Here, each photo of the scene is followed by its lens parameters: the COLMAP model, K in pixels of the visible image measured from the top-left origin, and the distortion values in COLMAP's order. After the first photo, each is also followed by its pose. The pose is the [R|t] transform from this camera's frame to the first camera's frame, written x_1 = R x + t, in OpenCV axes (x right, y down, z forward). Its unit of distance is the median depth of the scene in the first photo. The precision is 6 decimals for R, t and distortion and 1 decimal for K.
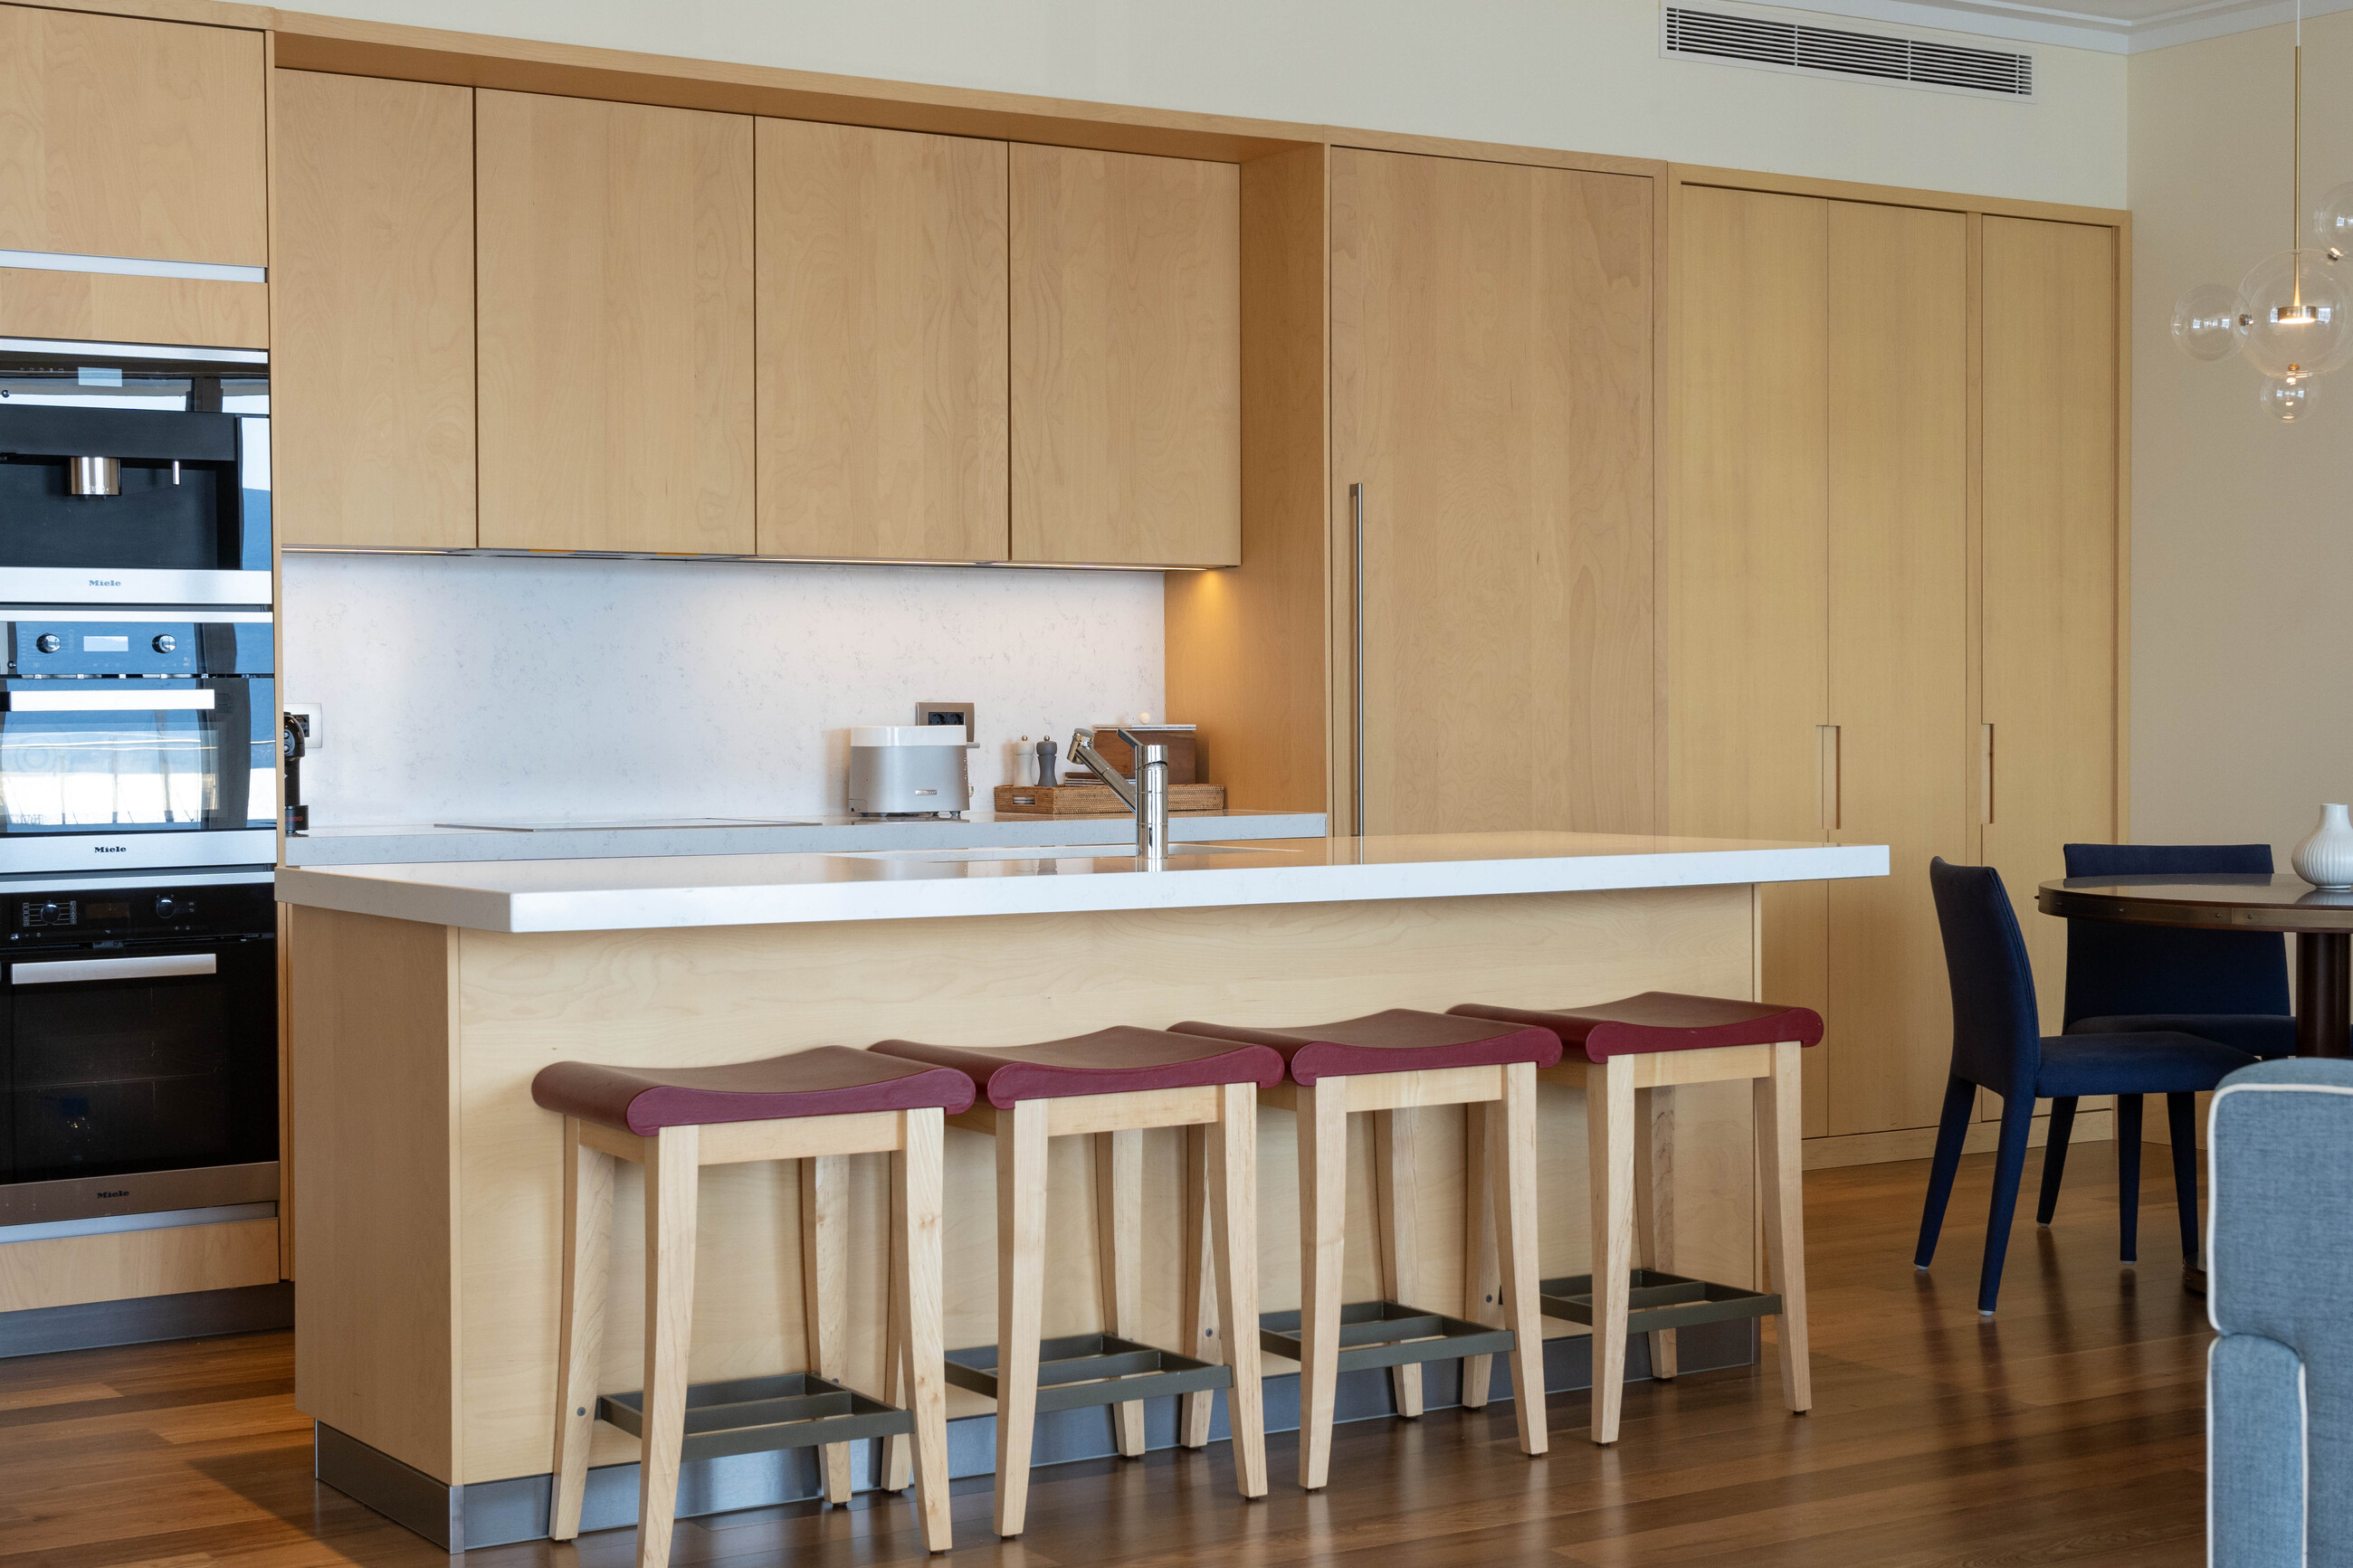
lens RADIAL K [[3351.2, 0, 1170.2], [0, 3351.2, 764.5], [0, 0, 1]] dist [0.010800, 0.000000]
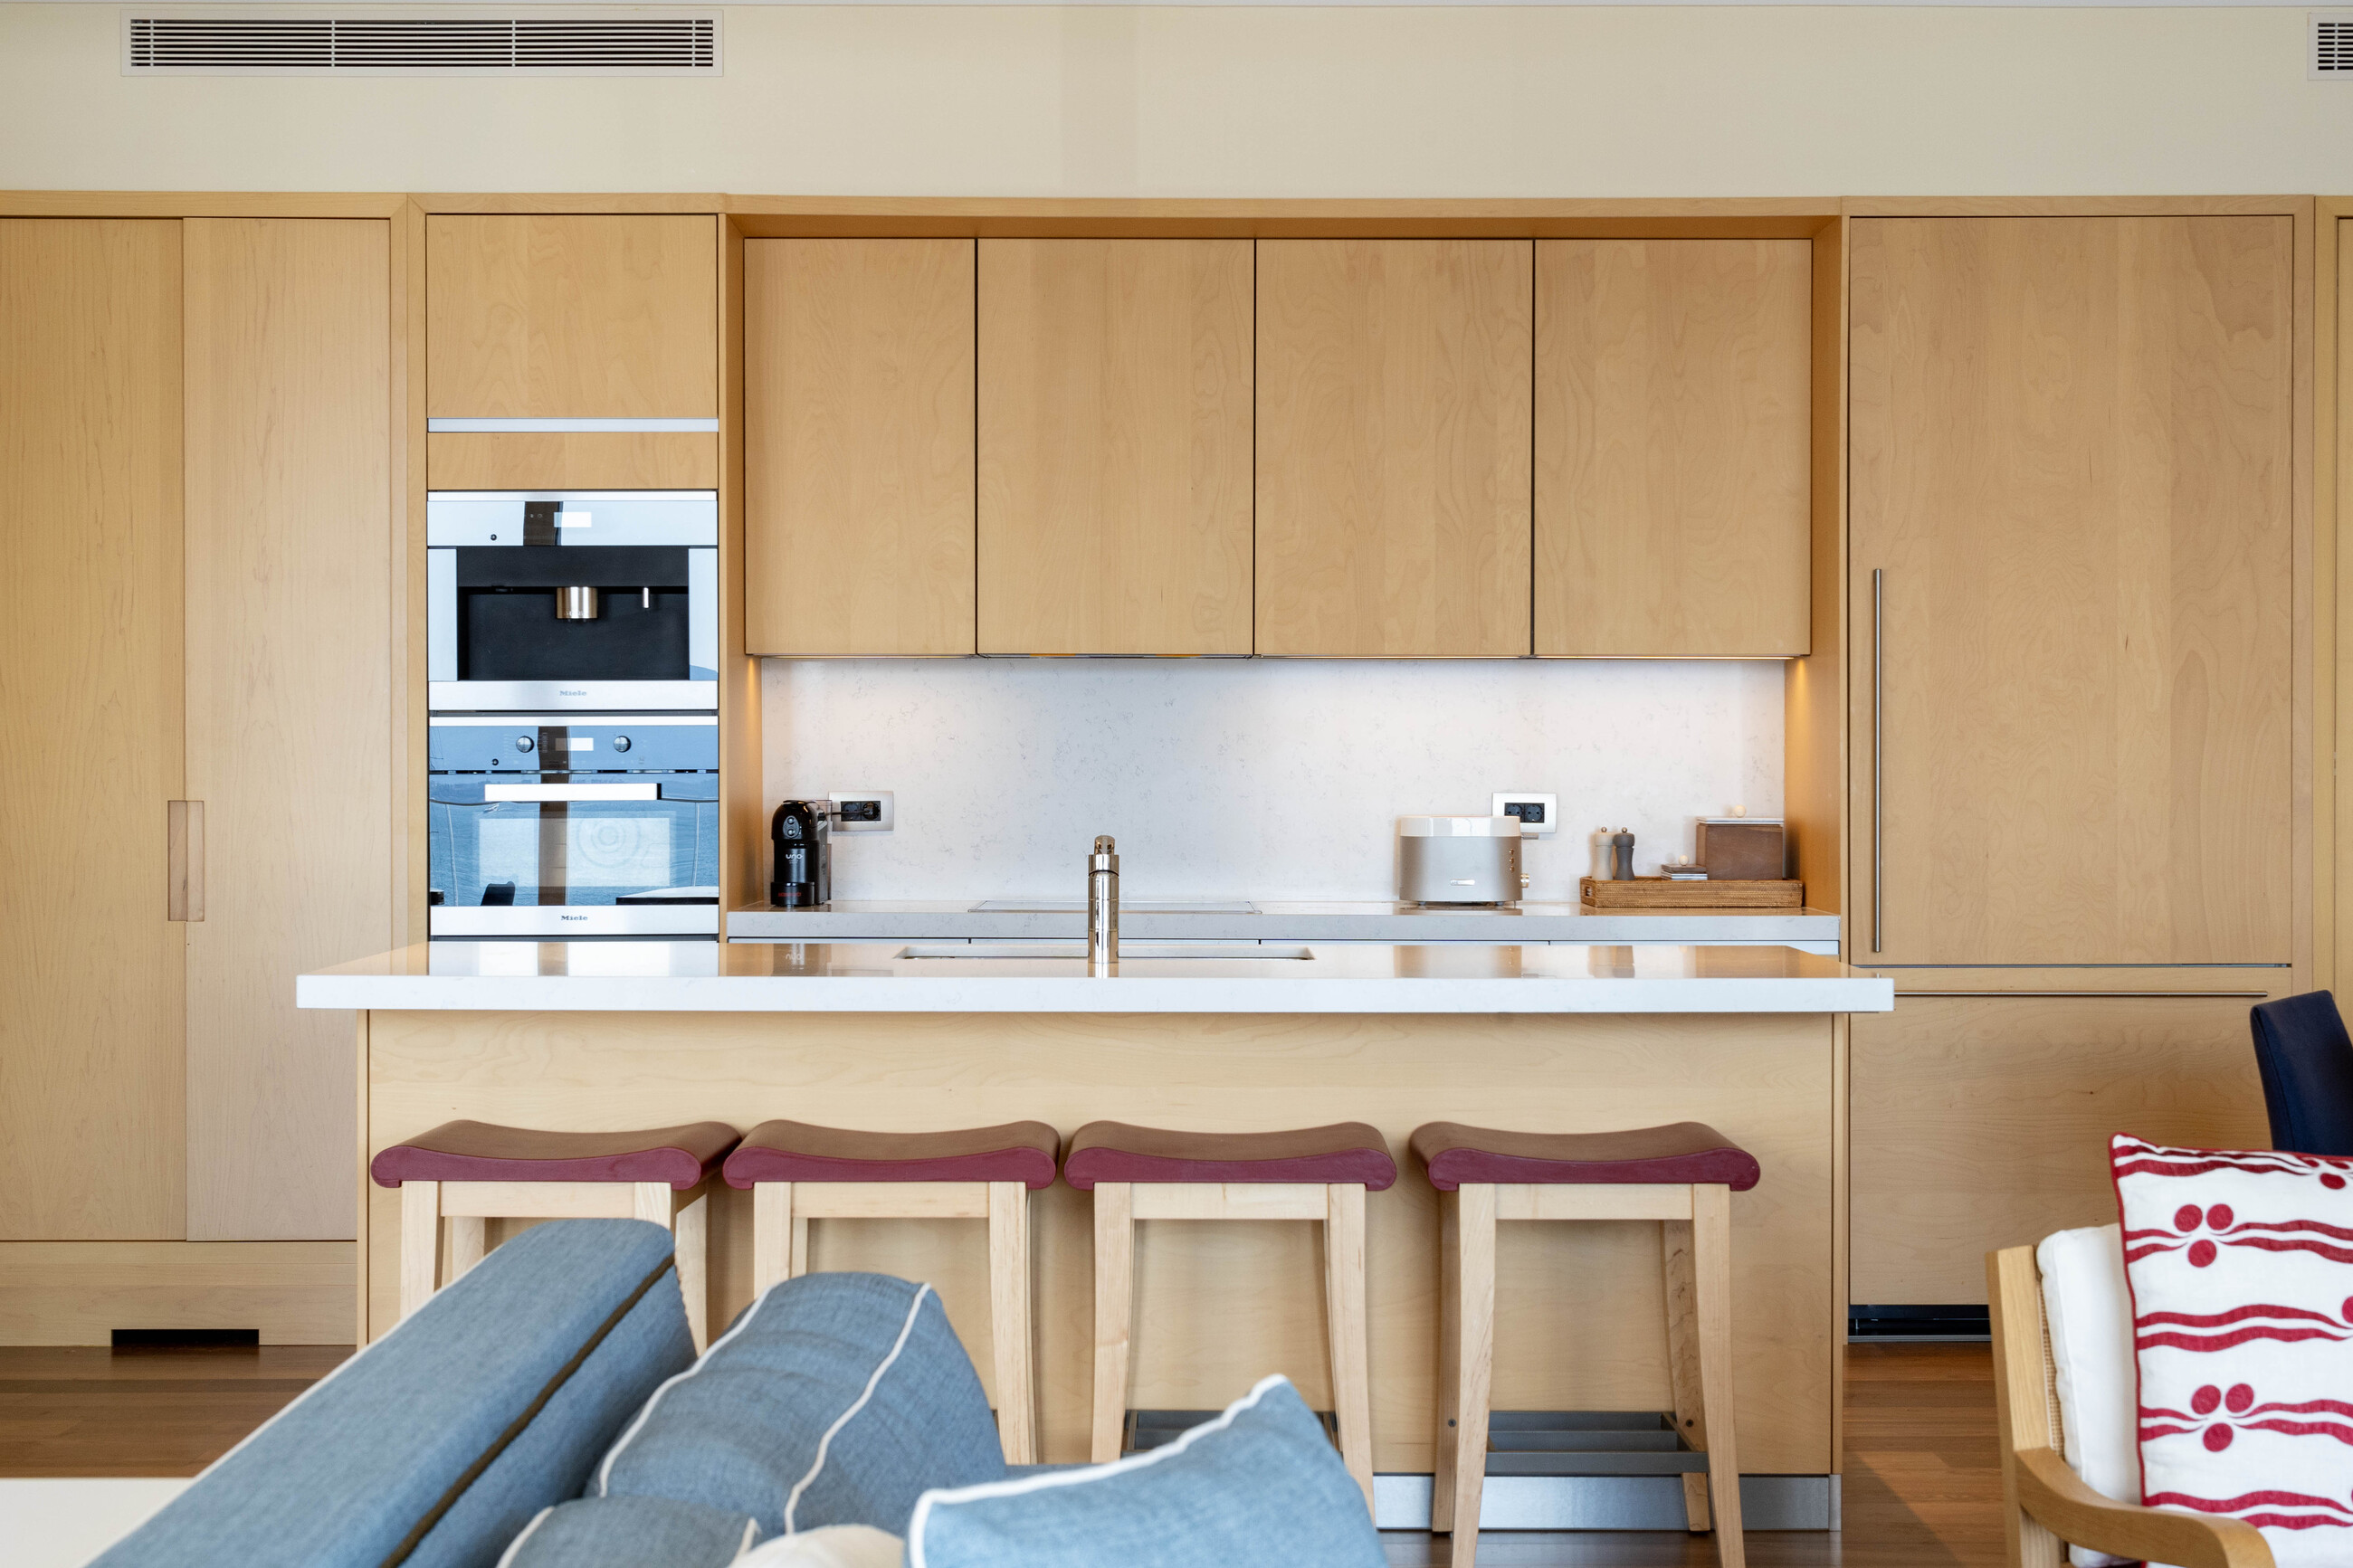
lens RADIAL K [[3351.2, 0, 1169.9], [0, 3351.2, 795.7], [0, 0, 1]] dist [0.010800, 0.000000]
pose [[0.843182, 0.012808, -0.537476, 0.415628], [-0.014923, 0.999889, 0.000416, -0.017854], [0.537421, 0.007669, 0.843279, 0.094439]]
